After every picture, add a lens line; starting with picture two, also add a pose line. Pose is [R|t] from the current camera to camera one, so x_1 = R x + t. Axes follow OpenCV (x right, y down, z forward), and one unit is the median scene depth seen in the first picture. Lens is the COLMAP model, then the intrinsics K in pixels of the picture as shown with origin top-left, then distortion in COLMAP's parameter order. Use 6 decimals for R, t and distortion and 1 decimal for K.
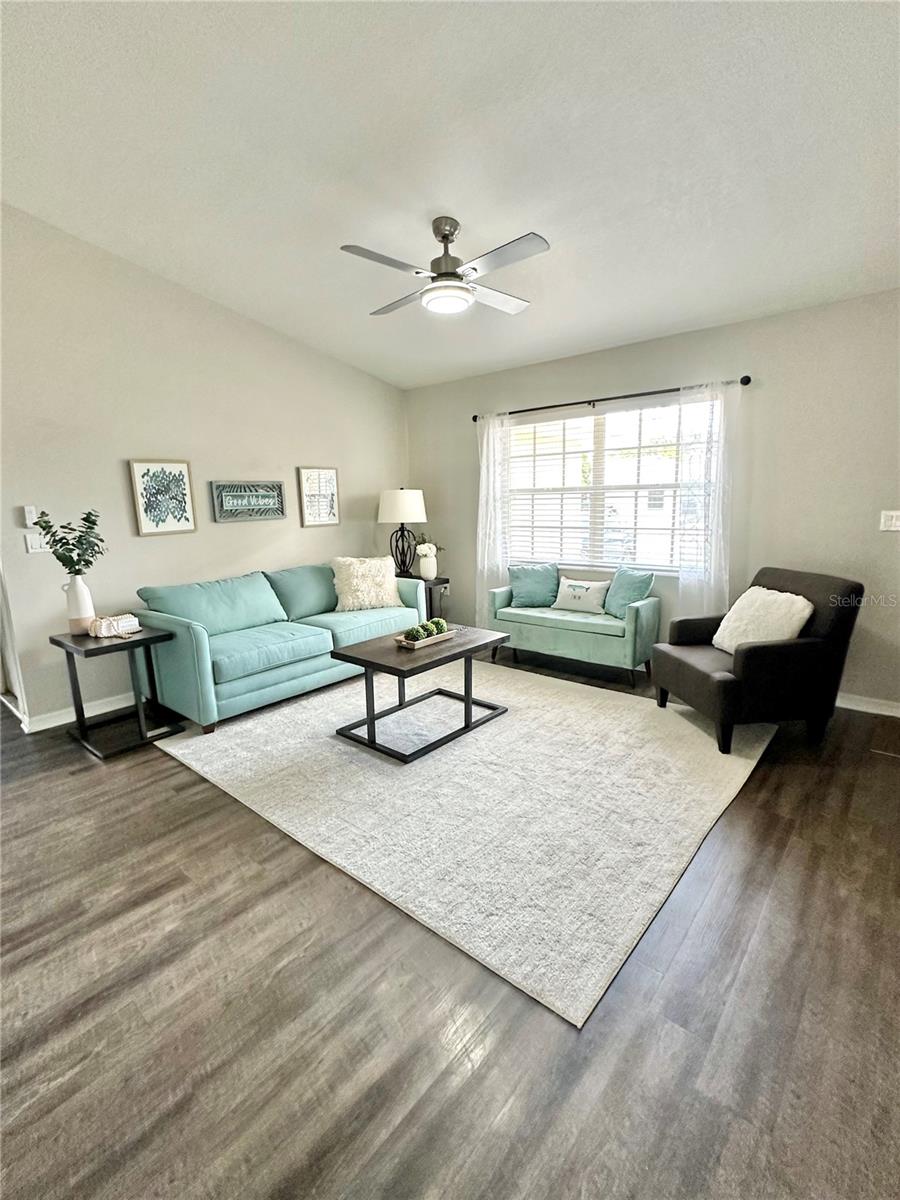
lens RADIAL K [[546.0, 0, 446.4], [0, 546.0, 597.8], [0, 0, 1]] dist [-0.002137, -0.000377]
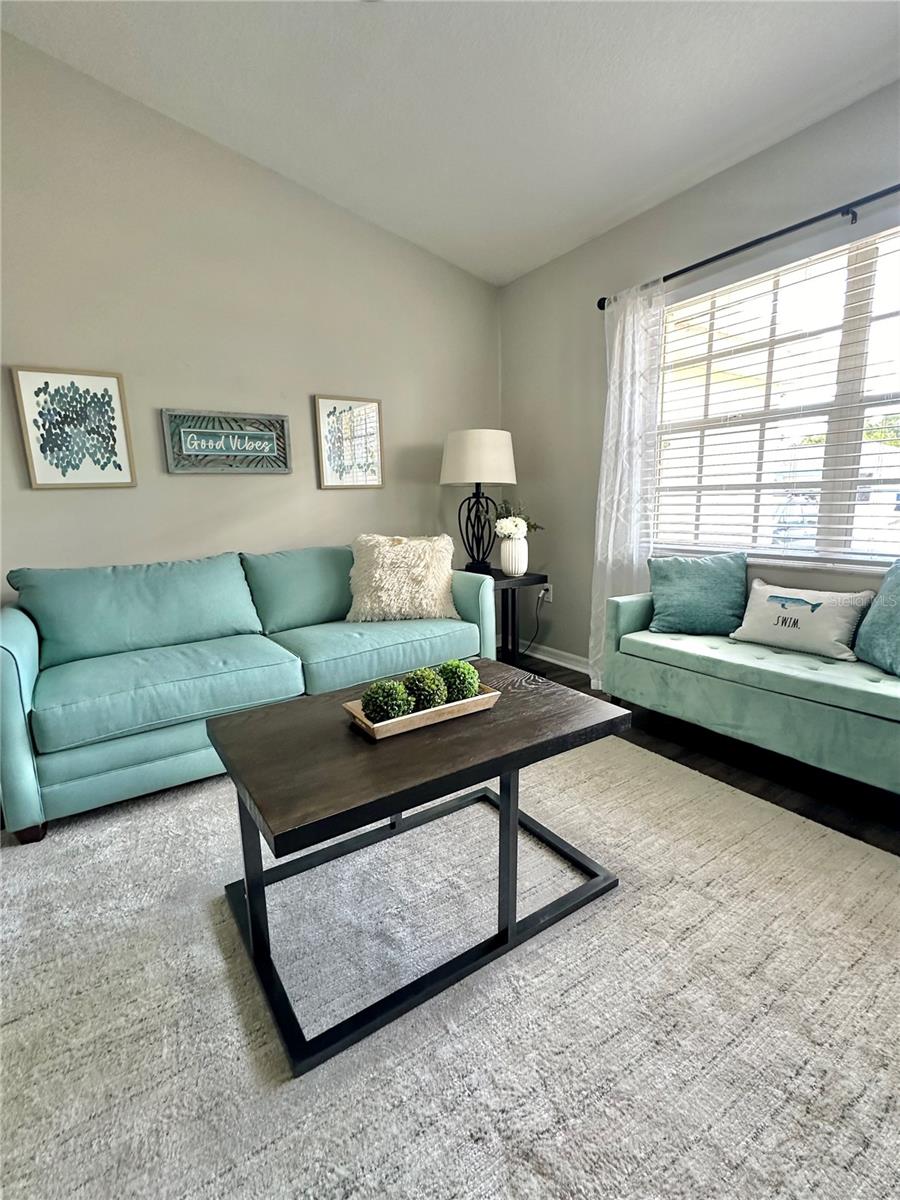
lens RADIAL K [[546.0, 0, 447.8], [0, 546.0, 598.5], [0, 0, 1]] dist [-0.002137, -0.000377]
pose [[0.964647, 0.048609, -0.259024, 0.065706], [-0.046948, 0.998818, 0.012600, -0.013321], [0.259330, 0.000006, 0.965789, 0.433191]]
